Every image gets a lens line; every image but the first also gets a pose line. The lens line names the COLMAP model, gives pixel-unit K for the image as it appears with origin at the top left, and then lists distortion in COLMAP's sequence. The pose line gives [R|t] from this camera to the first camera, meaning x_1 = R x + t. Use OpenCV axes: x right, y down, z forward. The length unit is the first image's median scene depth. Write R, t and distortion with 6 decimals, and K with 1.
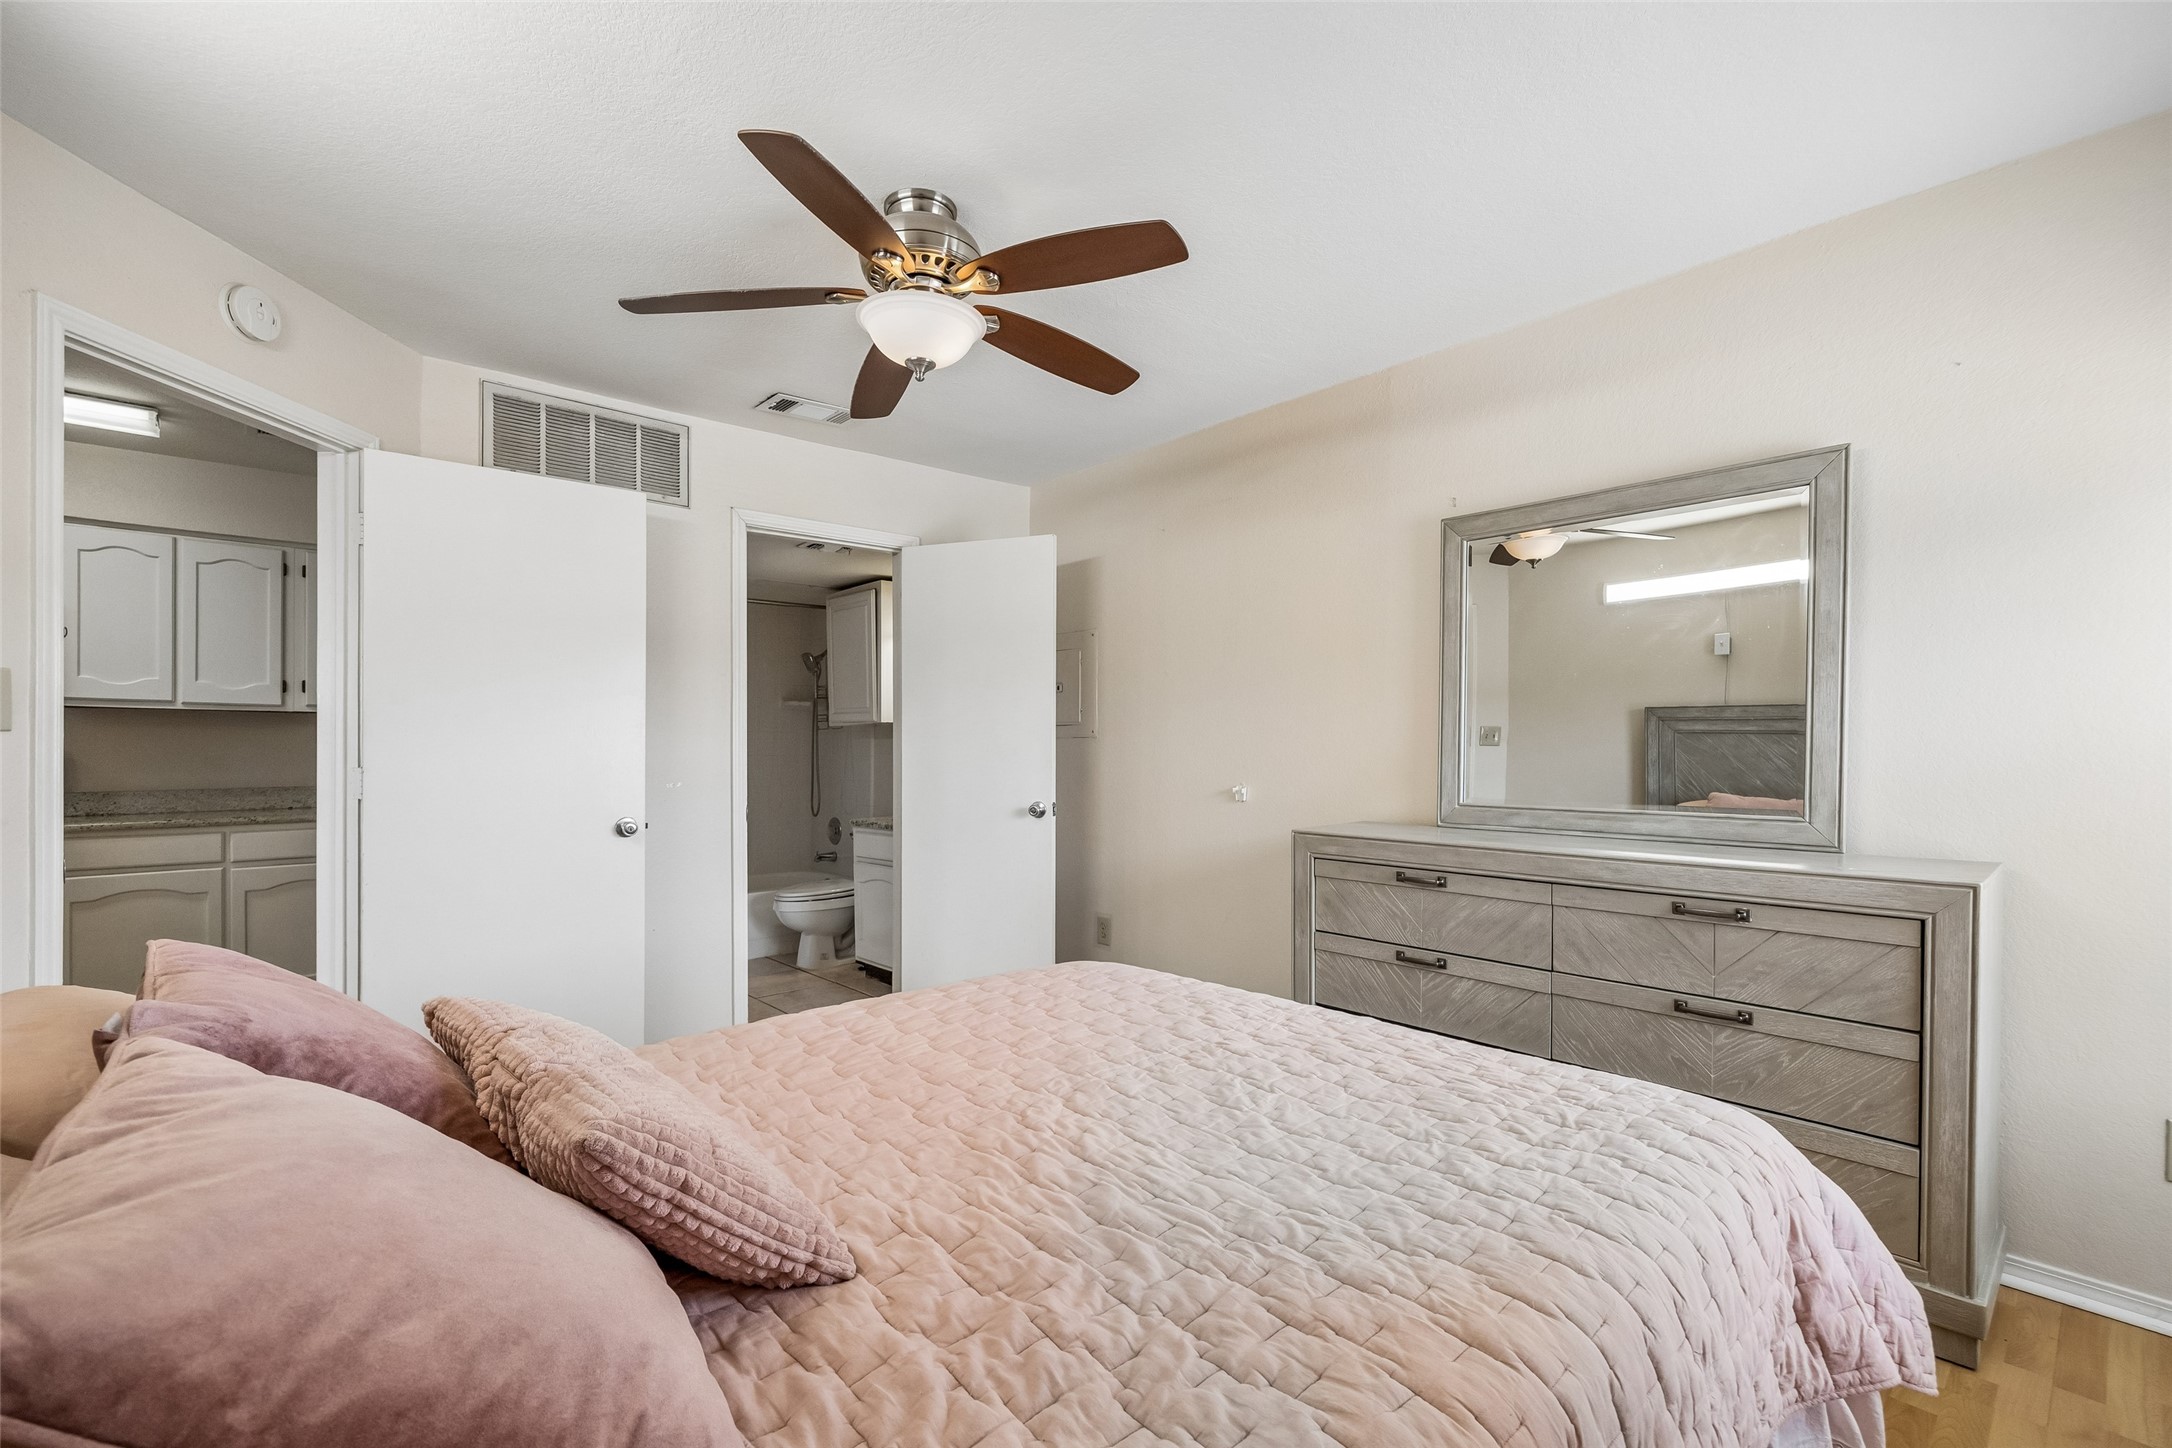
lens RADIAL K [[930.5, 0, 1082.0], [0, 930.5, 749.7], [0, 0, 1]] dist [0.000904, 0.000883]
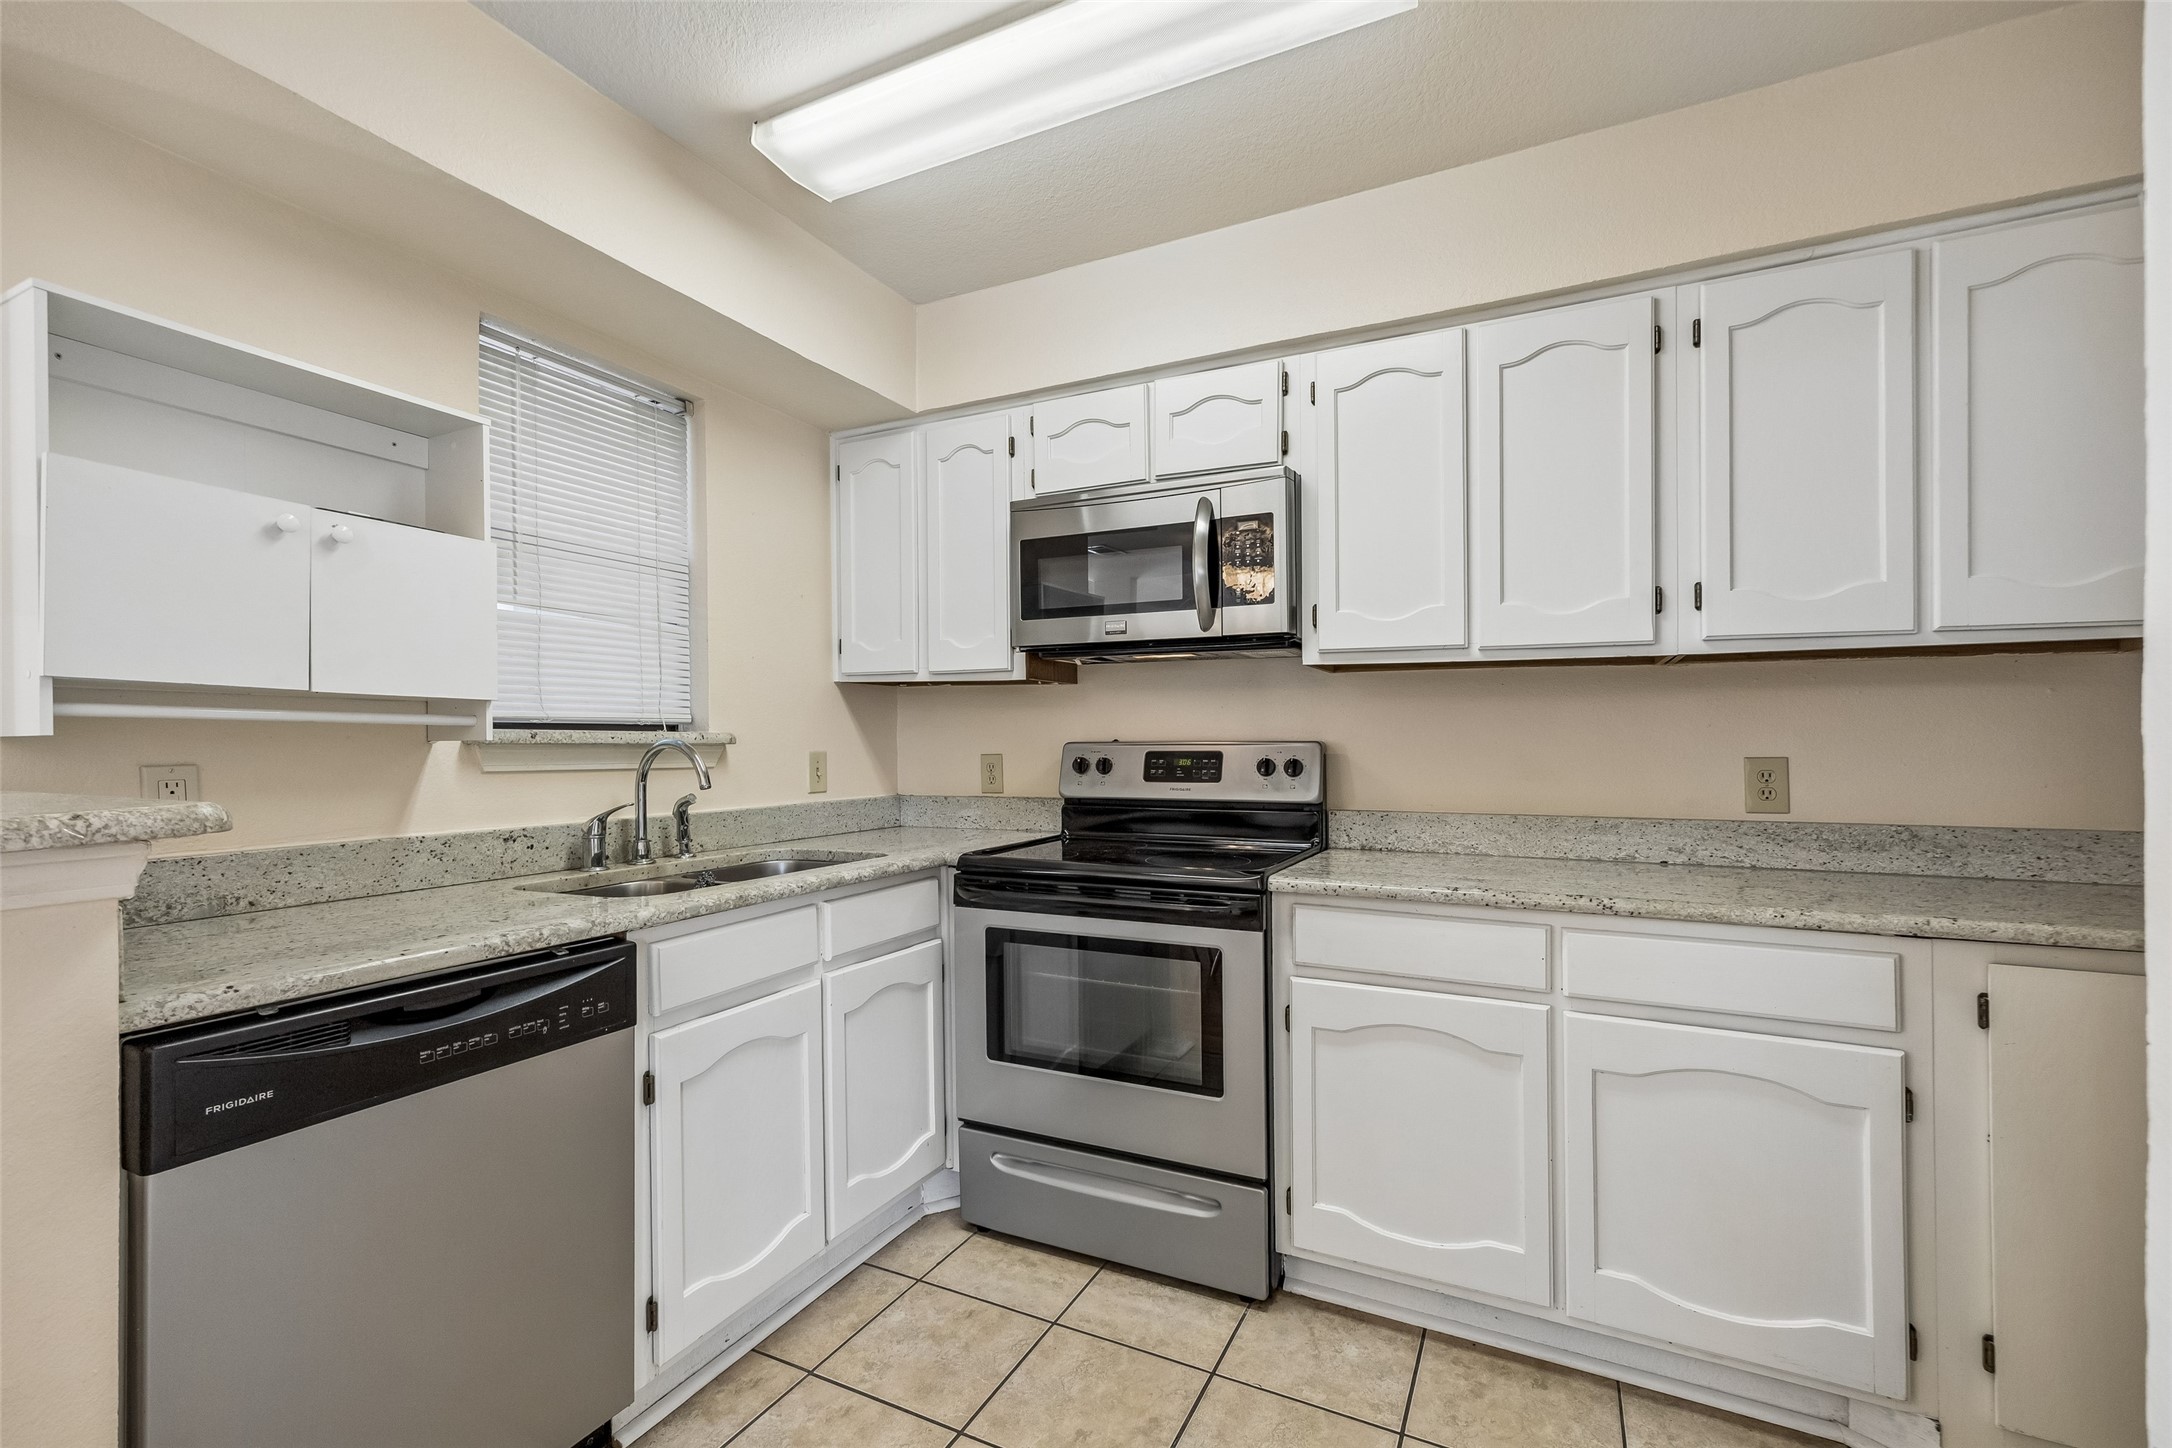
lens RADIAL K [[971.7, 0, 1055.0], [0, 971.7, 733.0], [0, 0, 1]] dist [-0.003687, -0.004602]
pose [[0.344021, -0.011716, -0.938889, -0.847636], [0.013999, 0.999875, -0.007348, 0.000289], [0.938858, -0.010616, 0.344142, 0.918442]]
